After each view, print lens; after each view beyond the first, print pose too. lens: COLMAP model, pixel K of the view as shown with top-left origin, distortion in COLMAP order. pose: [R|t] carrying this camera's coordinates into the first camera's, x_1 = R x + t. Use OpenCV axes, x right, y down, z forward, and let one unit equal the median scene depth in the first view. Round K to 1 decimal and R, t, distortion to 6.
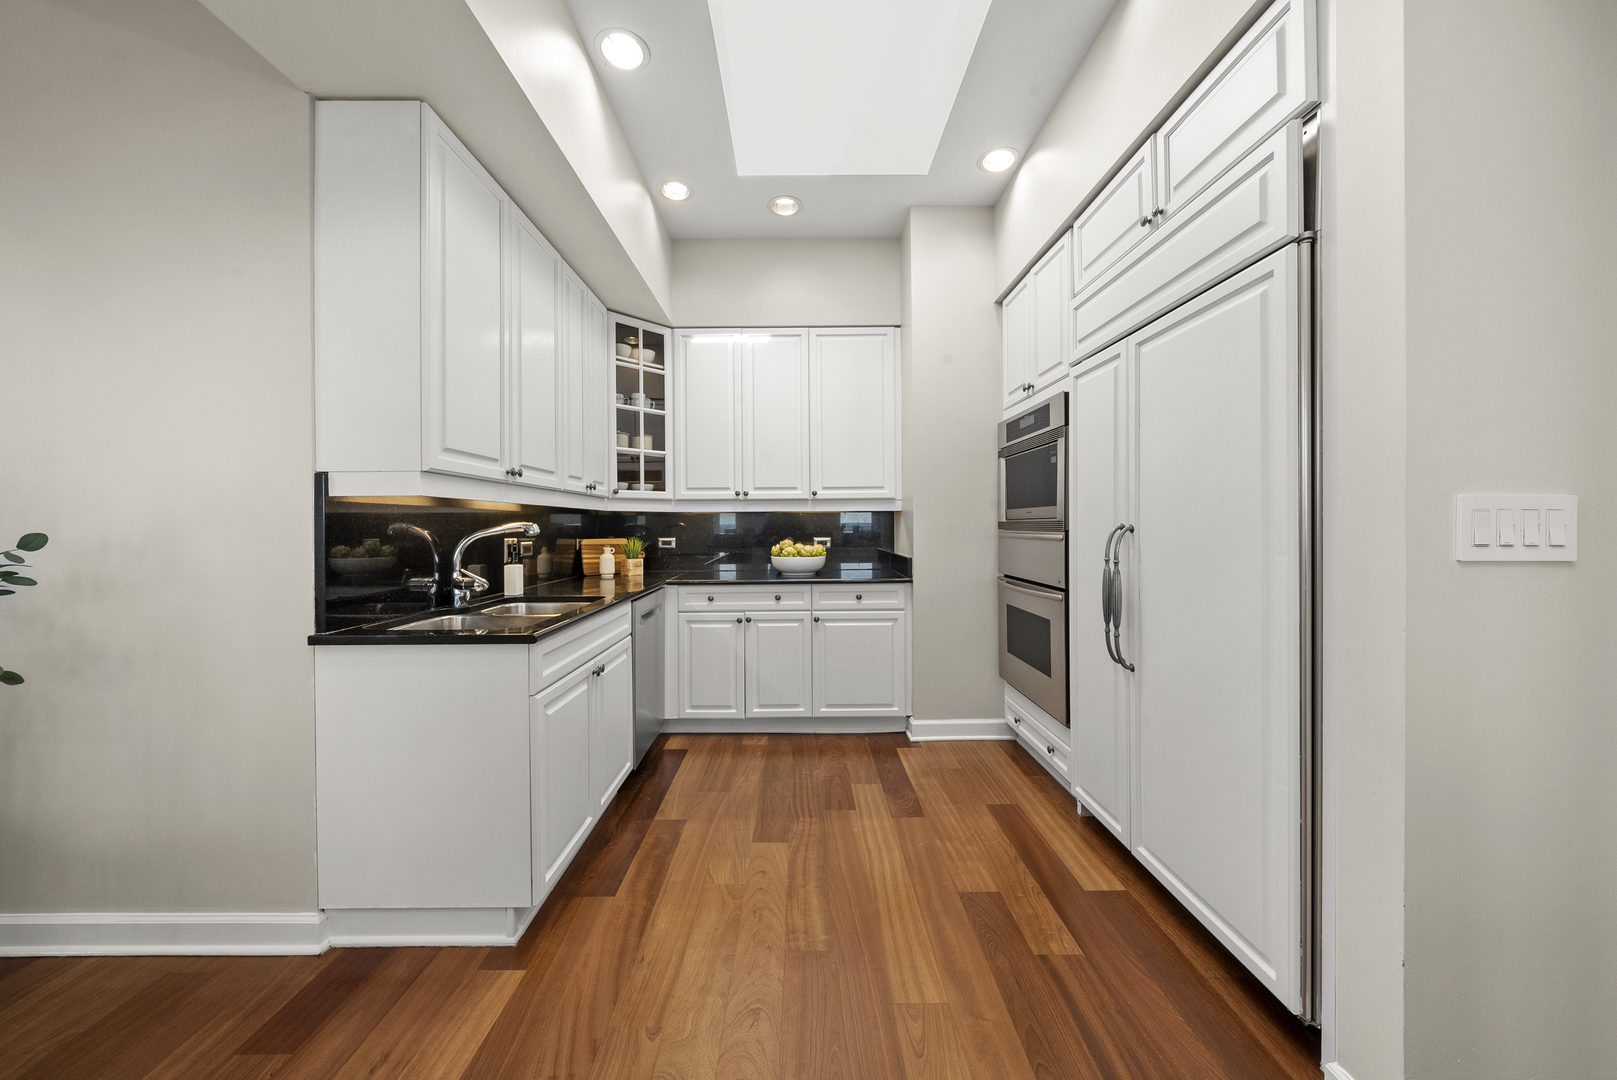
lens RADIAL K [[557.9, 0, 799.0], [0, 557.9, 529.0], [0, 0, 1]] dist [-0.001910, -0.000220]
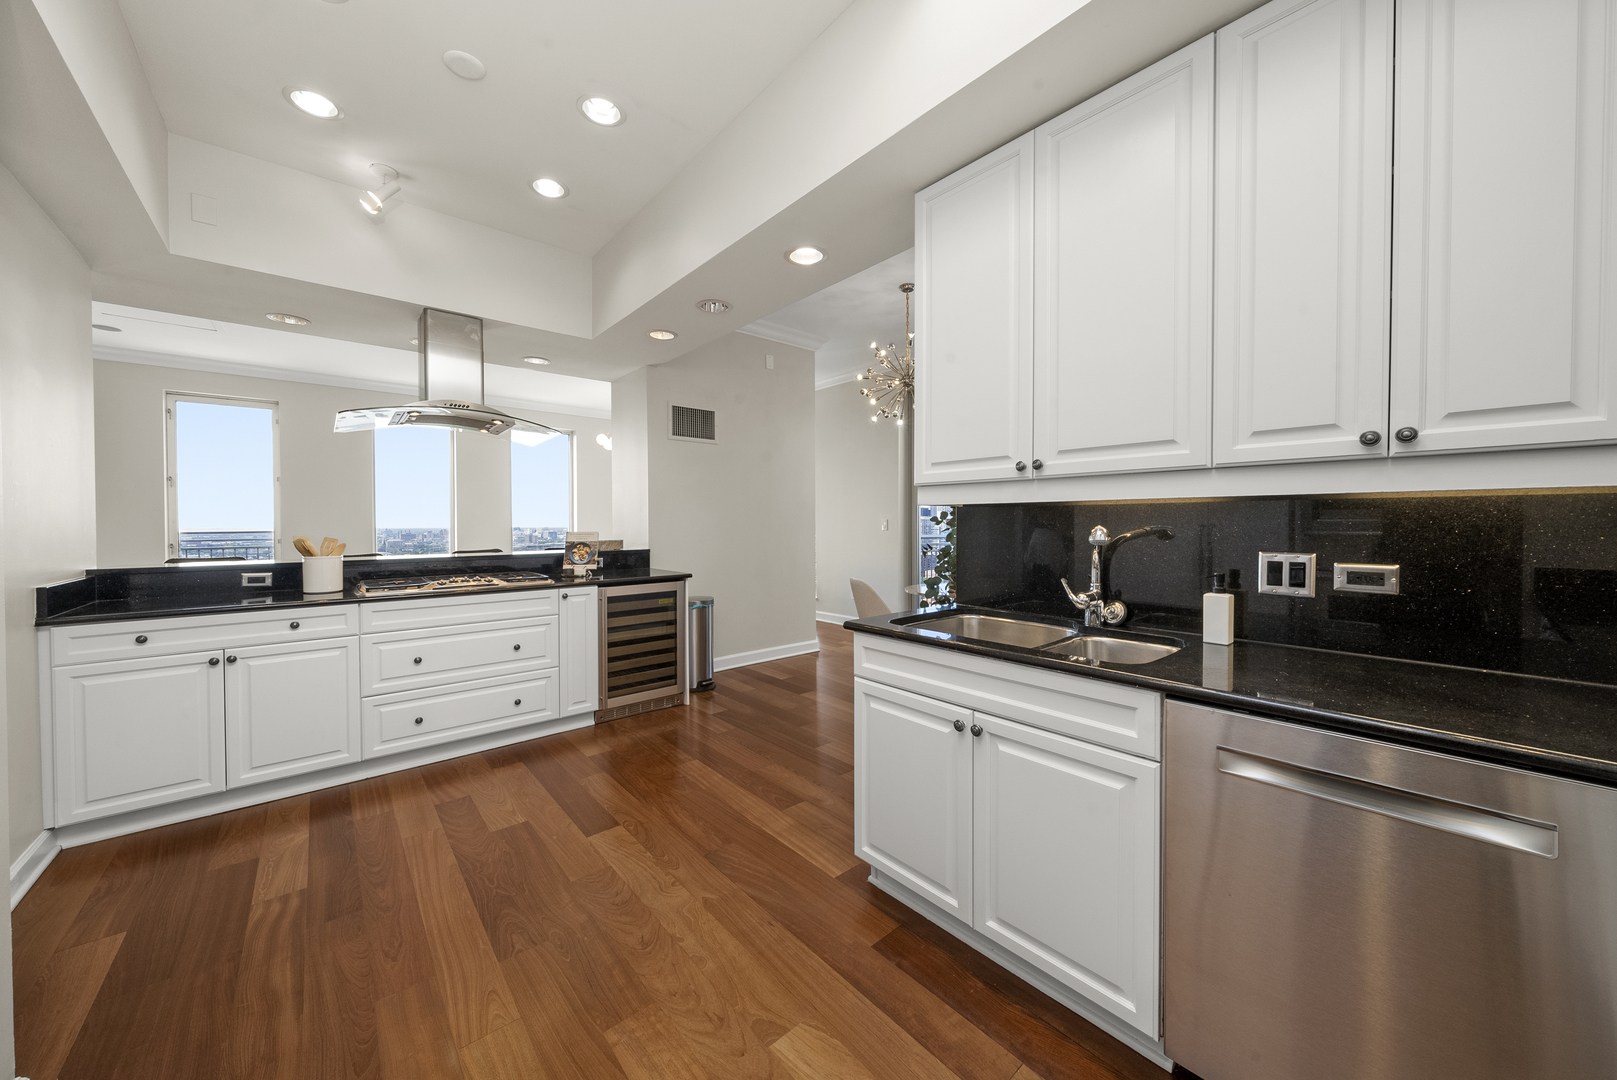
lens RADIAL K [[559.3, 0, 808.5], [0, 559.3, 540.0], [0, 0, 1]] dist [-0.000269, -0.000056]
pose [[-0.751441, 0.028967, -0.659164, 0.201907], [0.003483, 0.999196, 0.039940, -0.018776], [0.659791, 0.027716, -0.750938, 1.005447]]
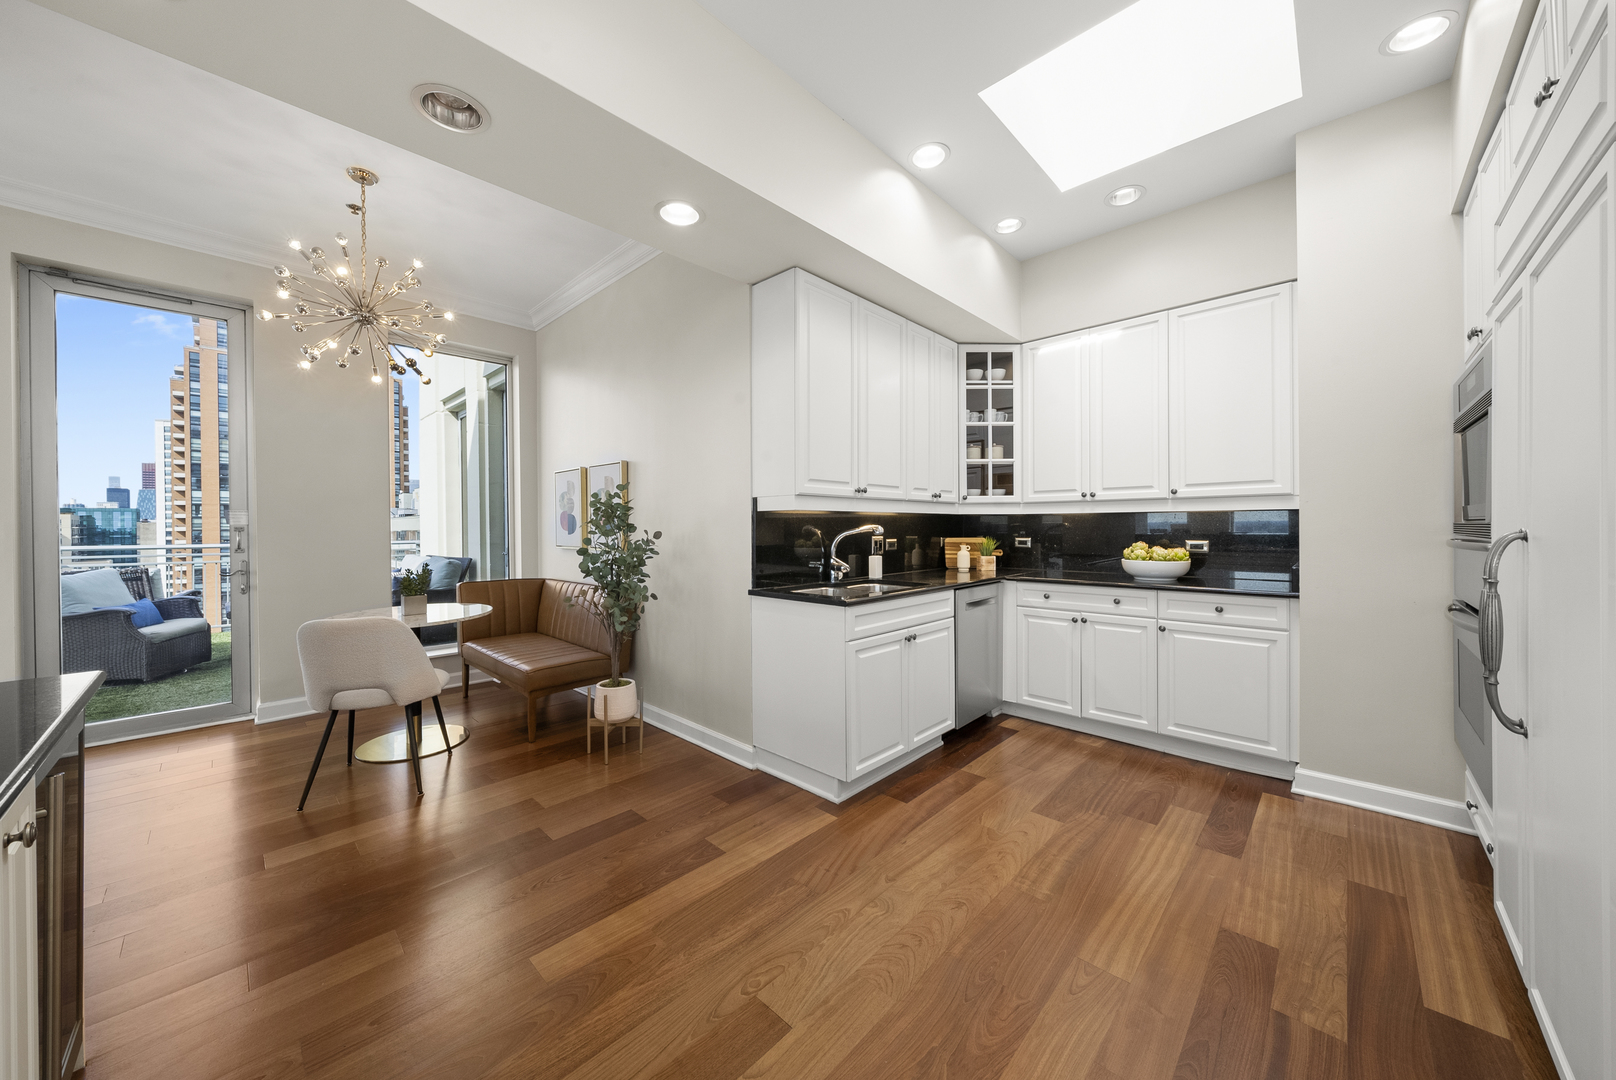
lens RADIAL K [[560.2, 0, 798.0], [0, 560.2, 531.5], [0, 0, 1]] dist [-0.001897, -0.000360]
pose [[0.715368, 0.008557, -0.698696, 0.266821], [-0.003351, 0.999956, 0.008816, -0.005893], [0.698740, -0.003965, 0.715365, -0.094309]]
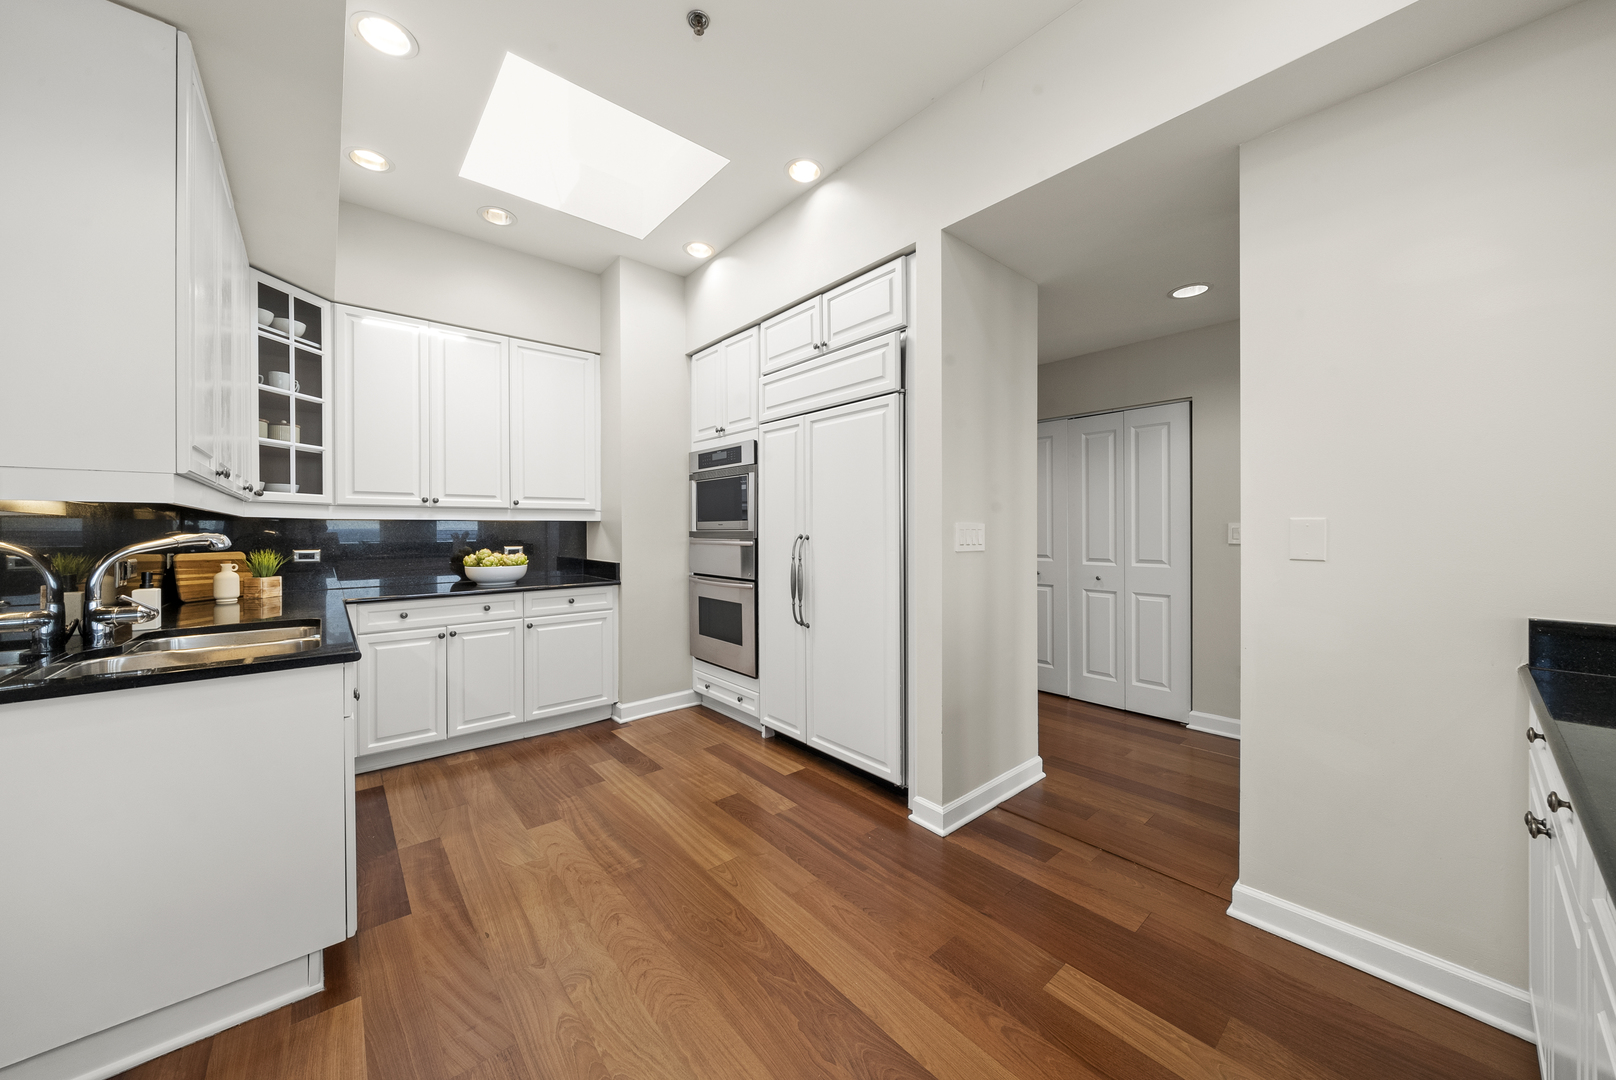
lens RADIAL K [[568.8, 0, 794.4], [0, 568.8, 533.3], [0, 0, 1]] dist [-0.000437, -0.000050]
pose [[0.767895, -0.001418, 0.640574, -0.287293], [0.003565, 0.999992, -0.002060, -0.005550], [-0.640566, 0.003866, 0.767893, -0.131674]]
